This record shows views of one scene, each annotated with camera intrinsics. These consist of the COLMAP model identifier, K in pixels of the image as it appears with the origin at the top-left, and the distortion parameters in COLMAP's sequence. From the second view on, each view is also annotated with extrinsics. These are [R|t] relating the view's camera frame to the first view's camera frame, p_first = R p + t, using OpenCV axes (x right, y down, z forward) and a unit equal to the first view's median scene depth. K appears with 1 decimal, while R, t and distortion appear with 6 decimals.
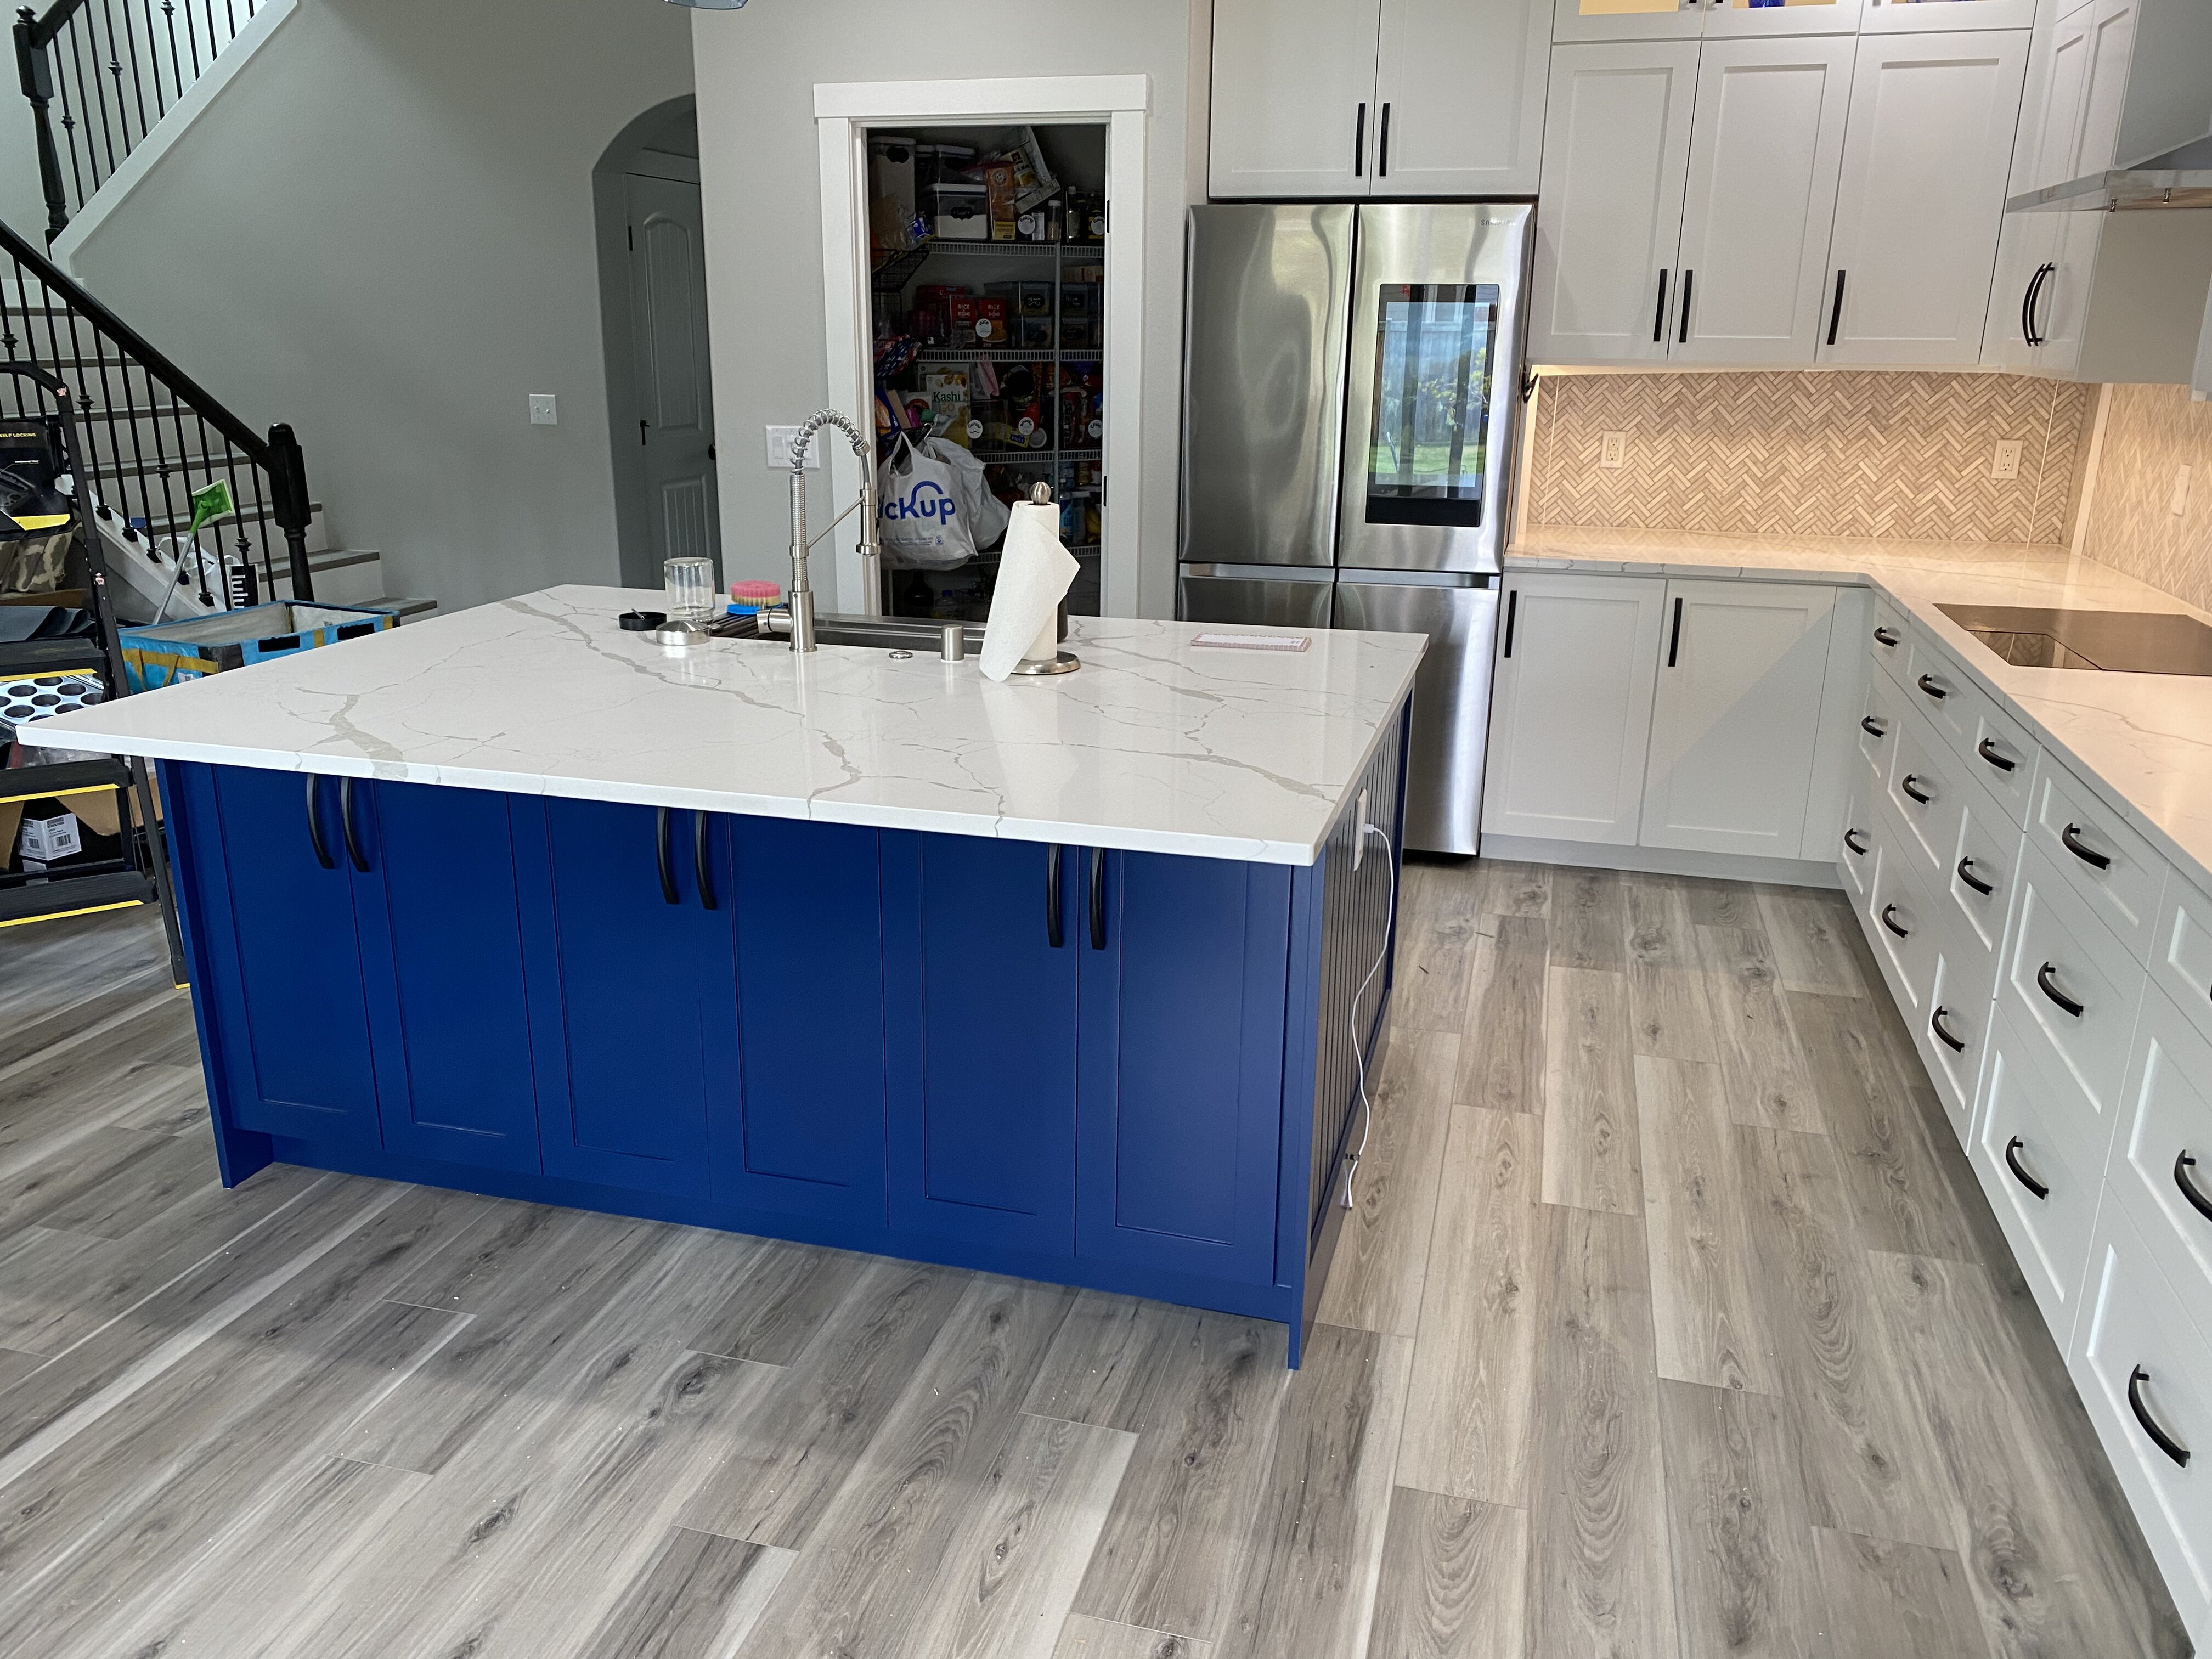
lens RADIAL K [[1694.3, 0, 1104.3], [0, 1694.3, 821.8], [0, 0, 1]] dist [0.037471, -0.033583]
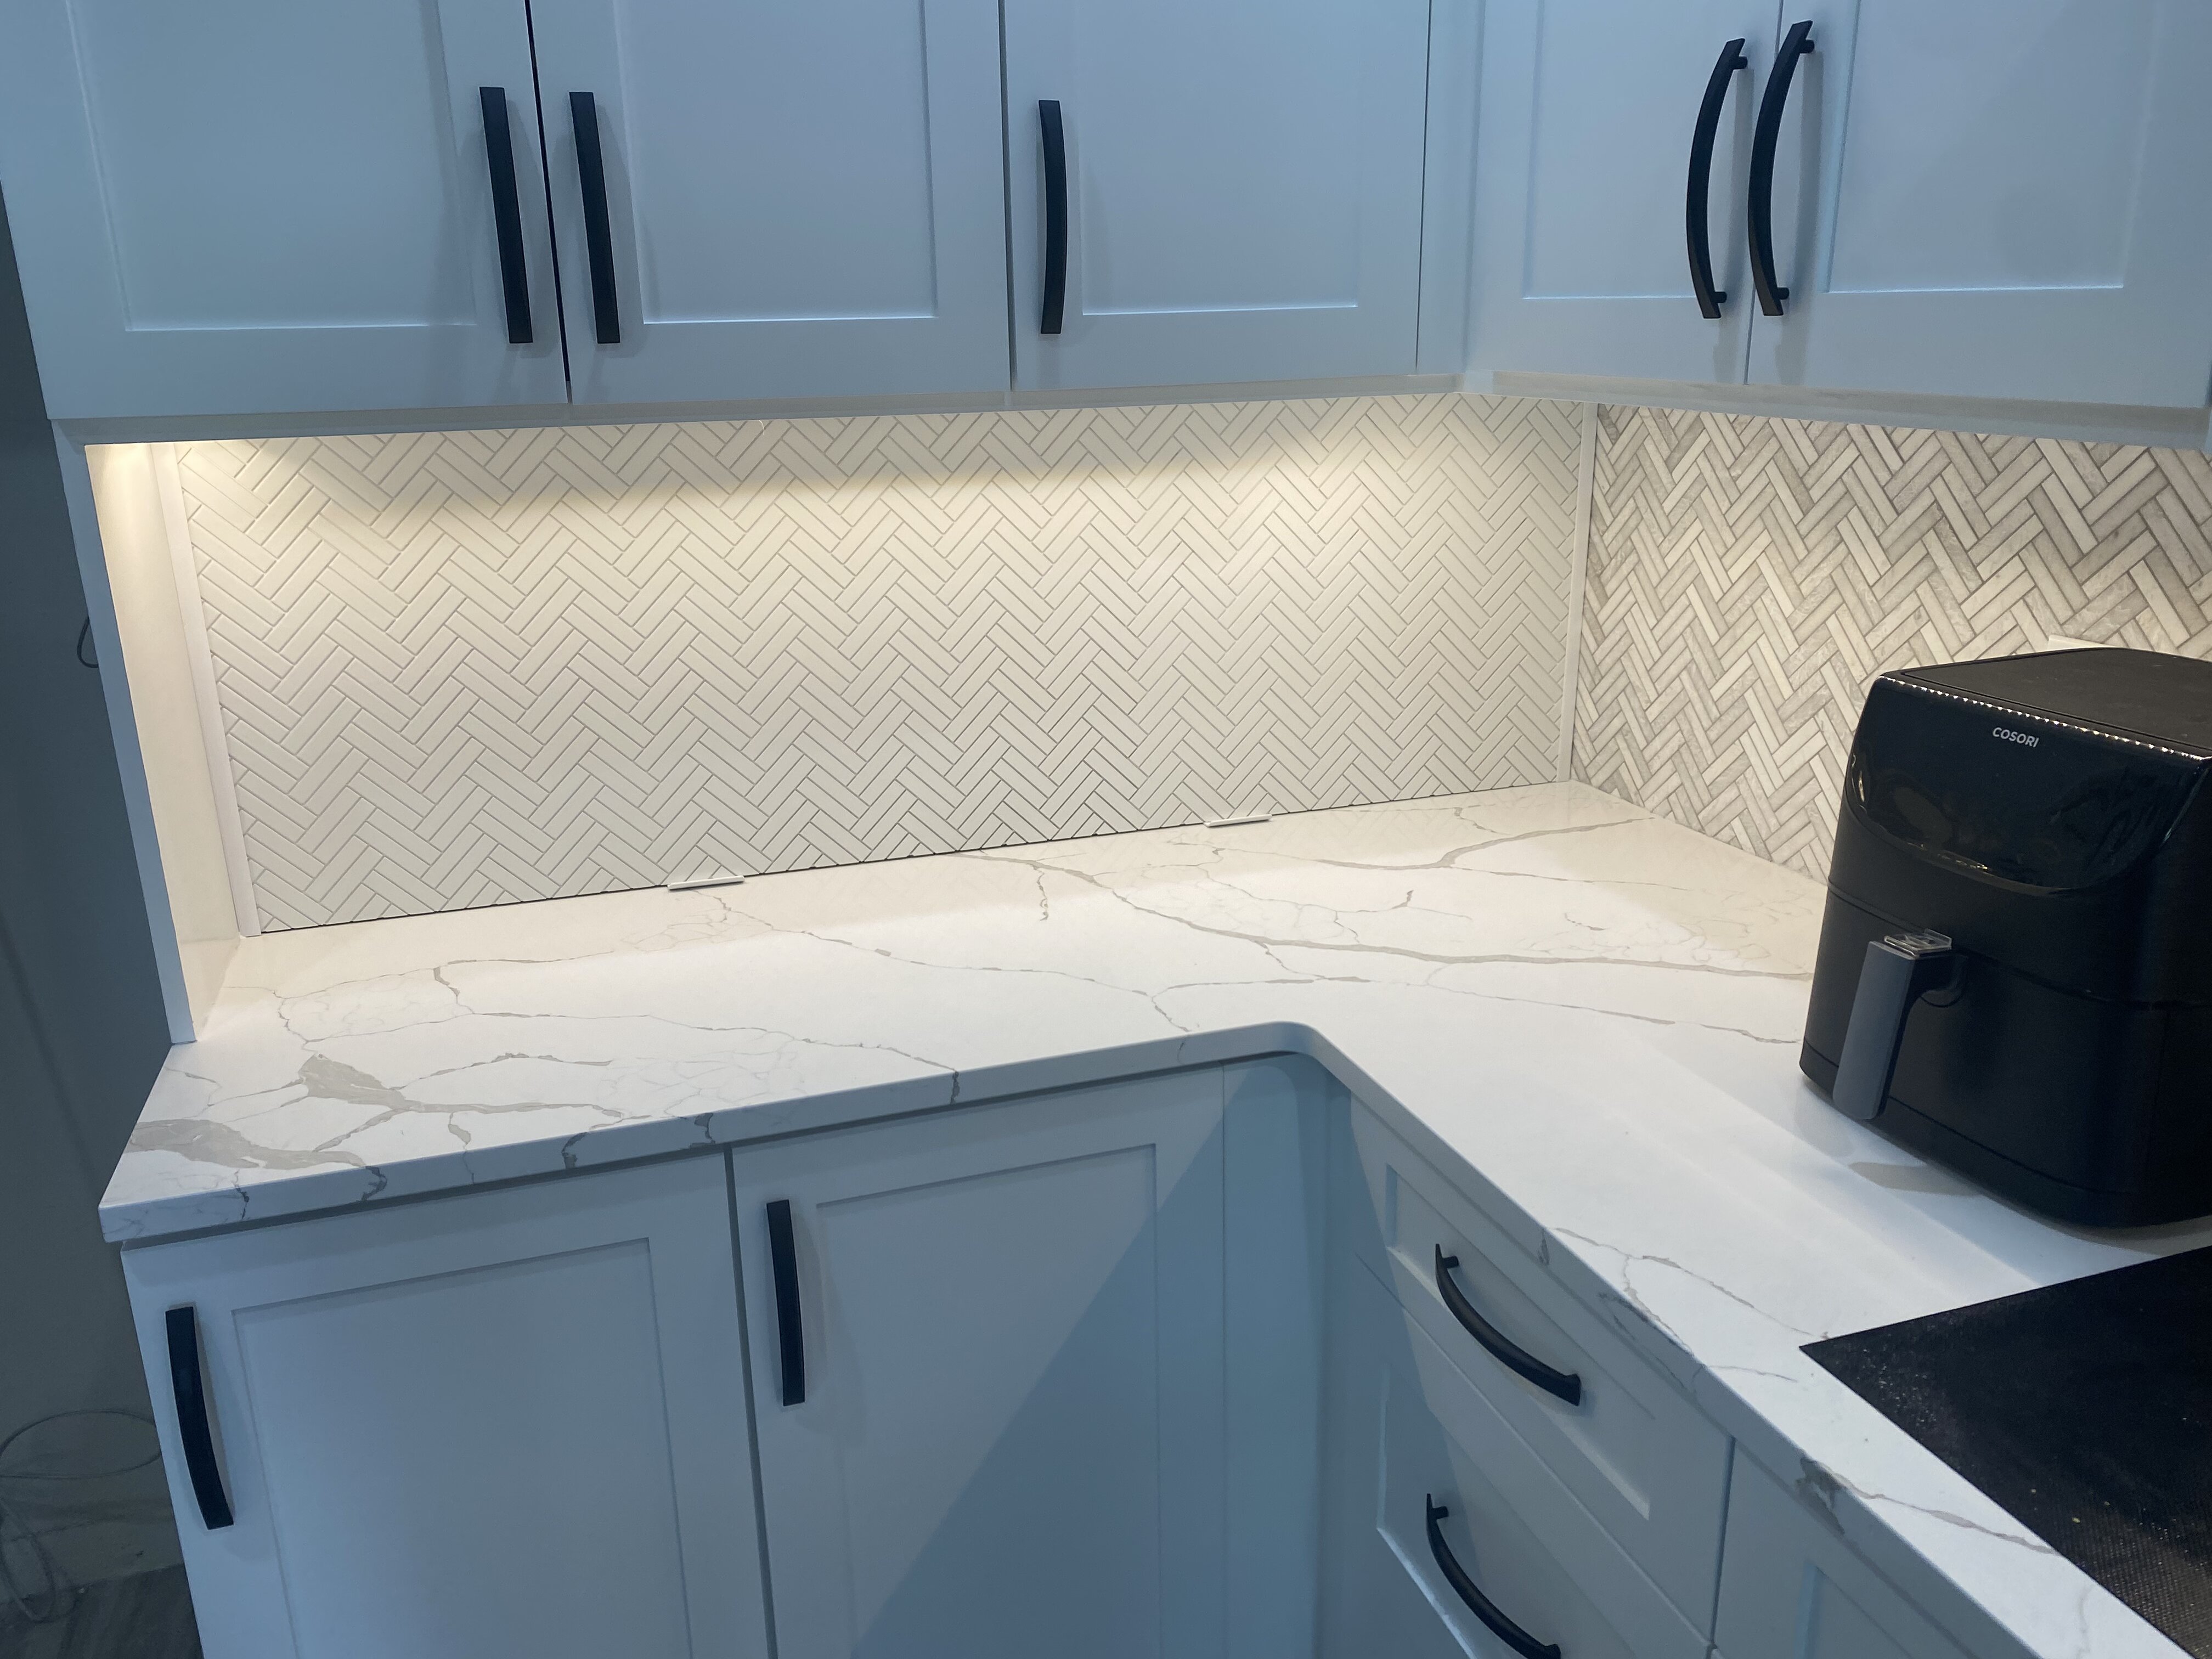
lens RADIAL K [[1694.3, 0, 1084.9], [0, 1694.3, 820.2], [0, 0, 1]] dist [0.037471, -0.033583]
pose [[0.833692, -0.189551, 0.518680, 0.260712], [0.187758, 0.980585, 0.056564, -0.219865], [-0.519332, 0.050229, 0.853095, 0.773268]]
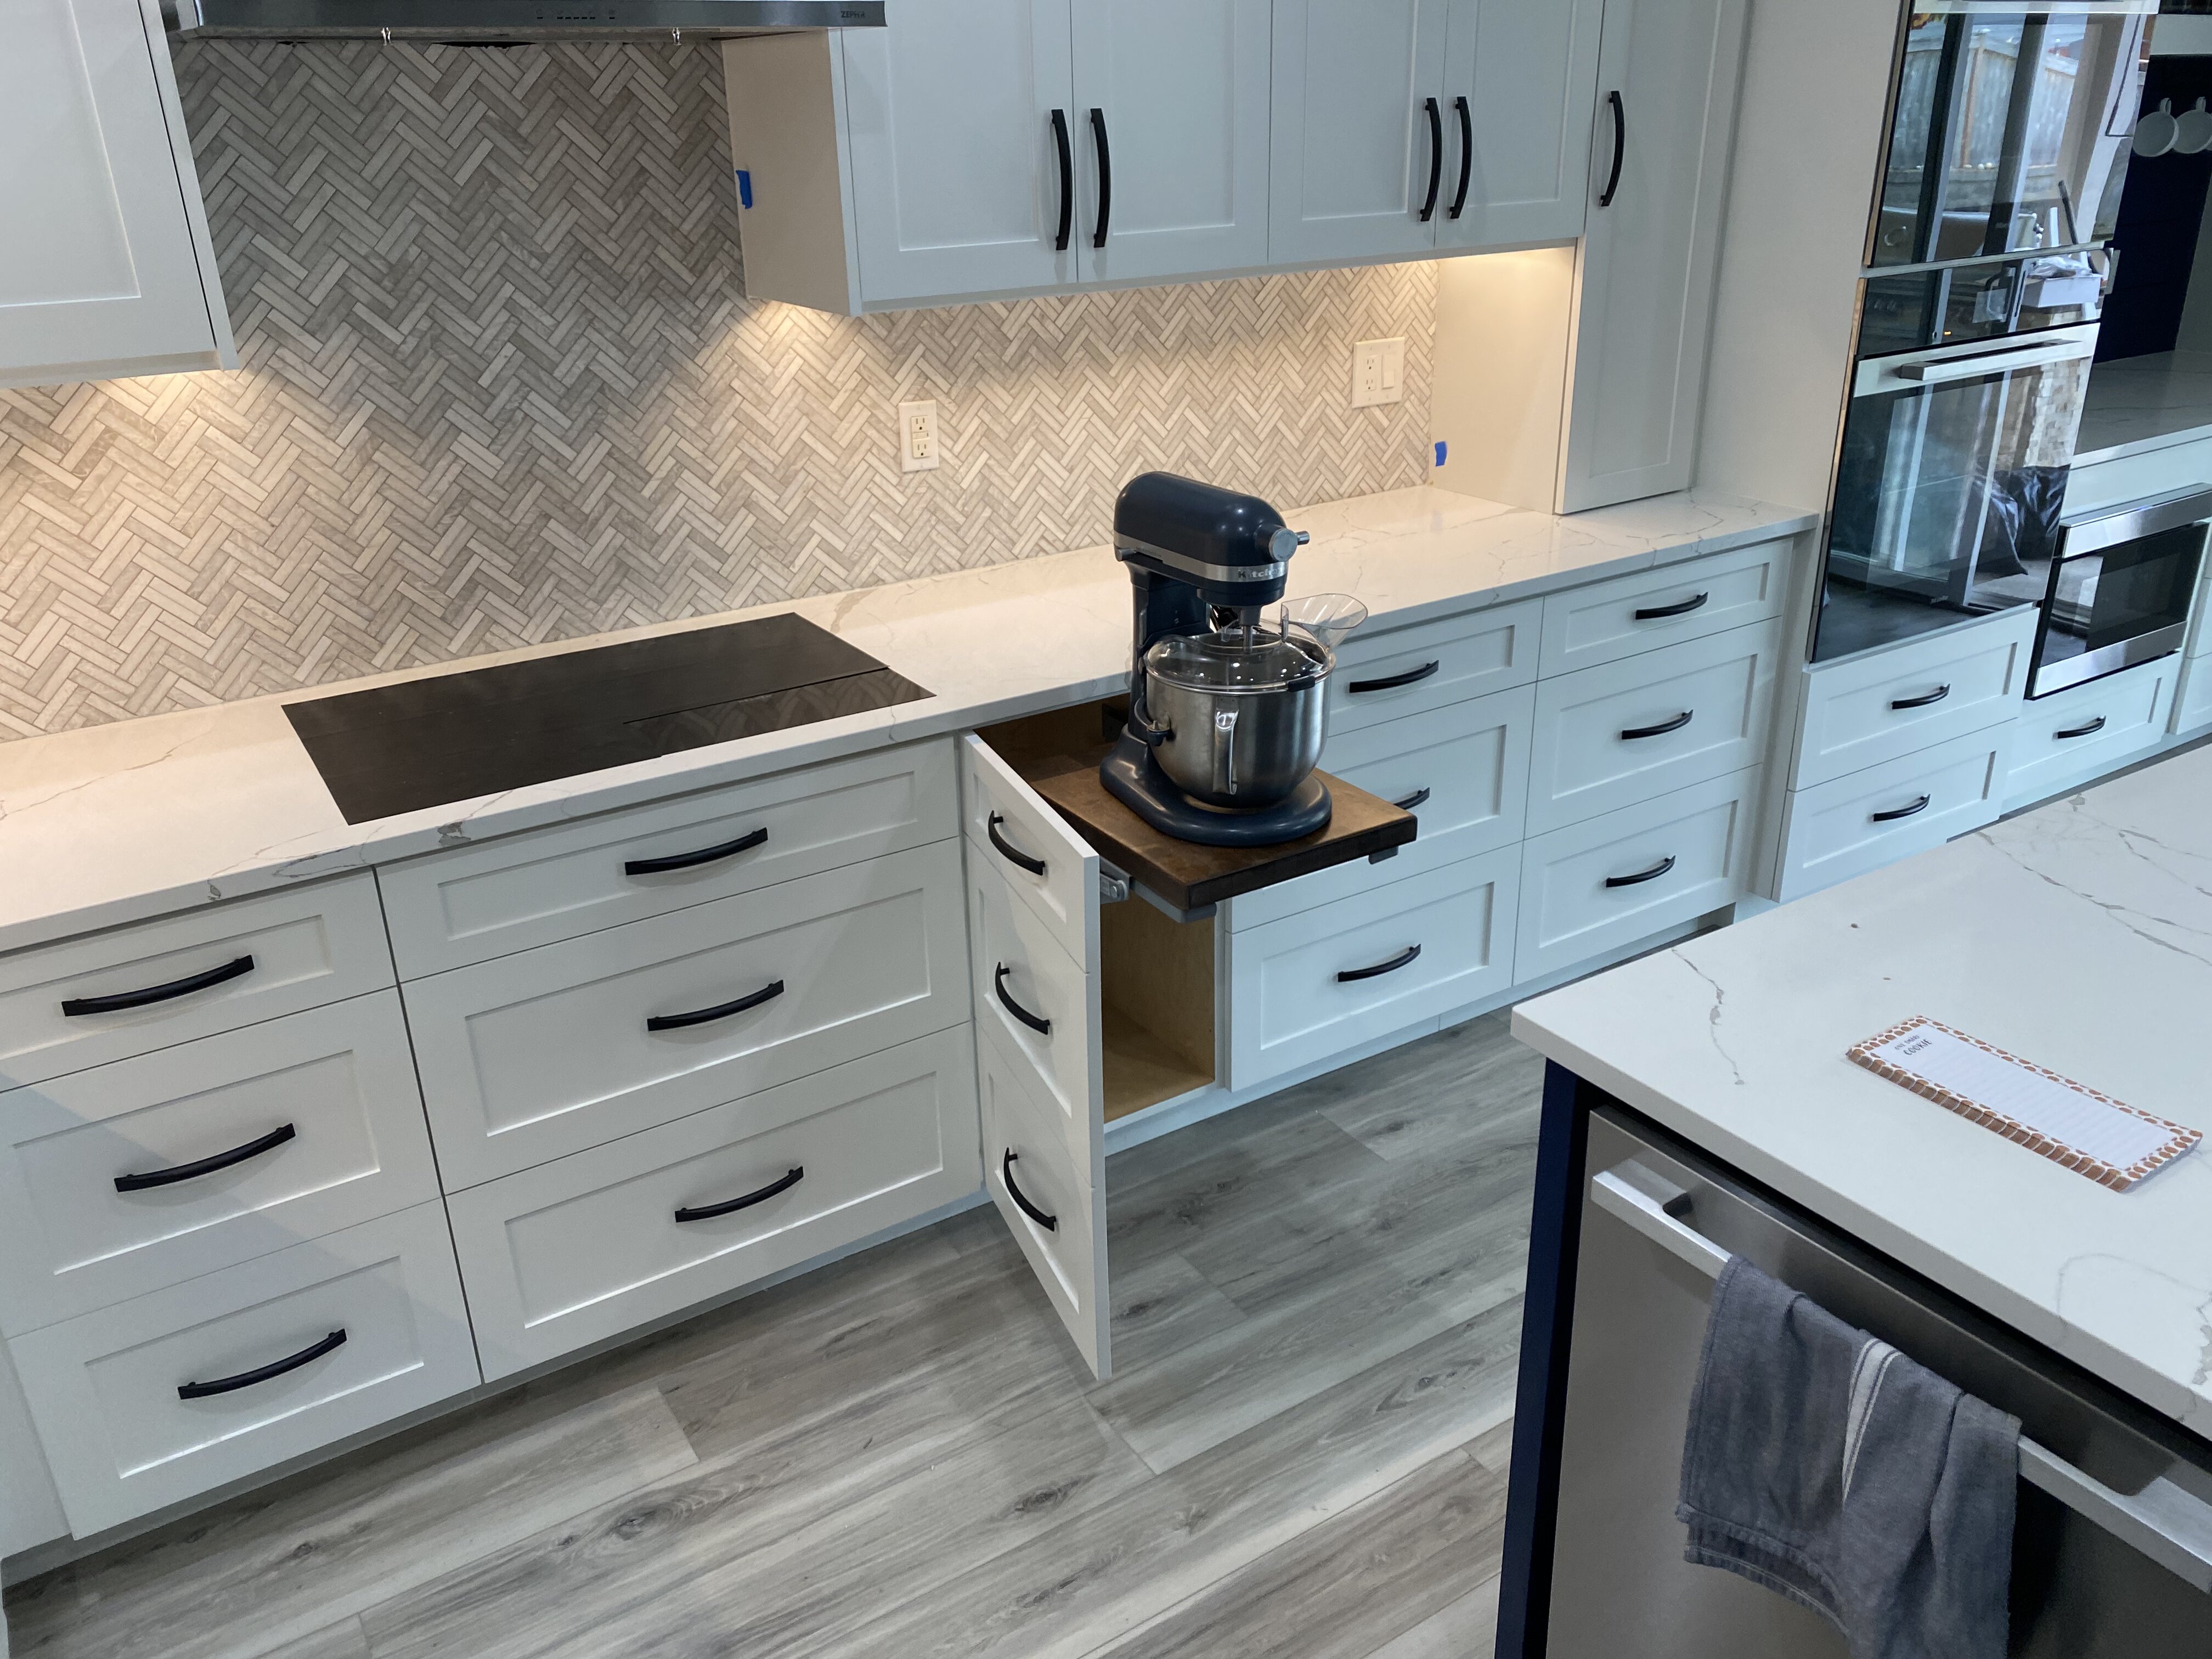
lens RADIAL K [[1694.3, 0, 1076.9], [0, 1694.3, 823.3], [0, 0, 1]] dist [0.037471, -0.033583]
pose [[-0.732750, -0.258898, 0.629324, 0.009079], [0.215101, 0.789264, 0.575147, -0.344894], [-0.645607, 0.556807, -0.522644, 1.040910]]
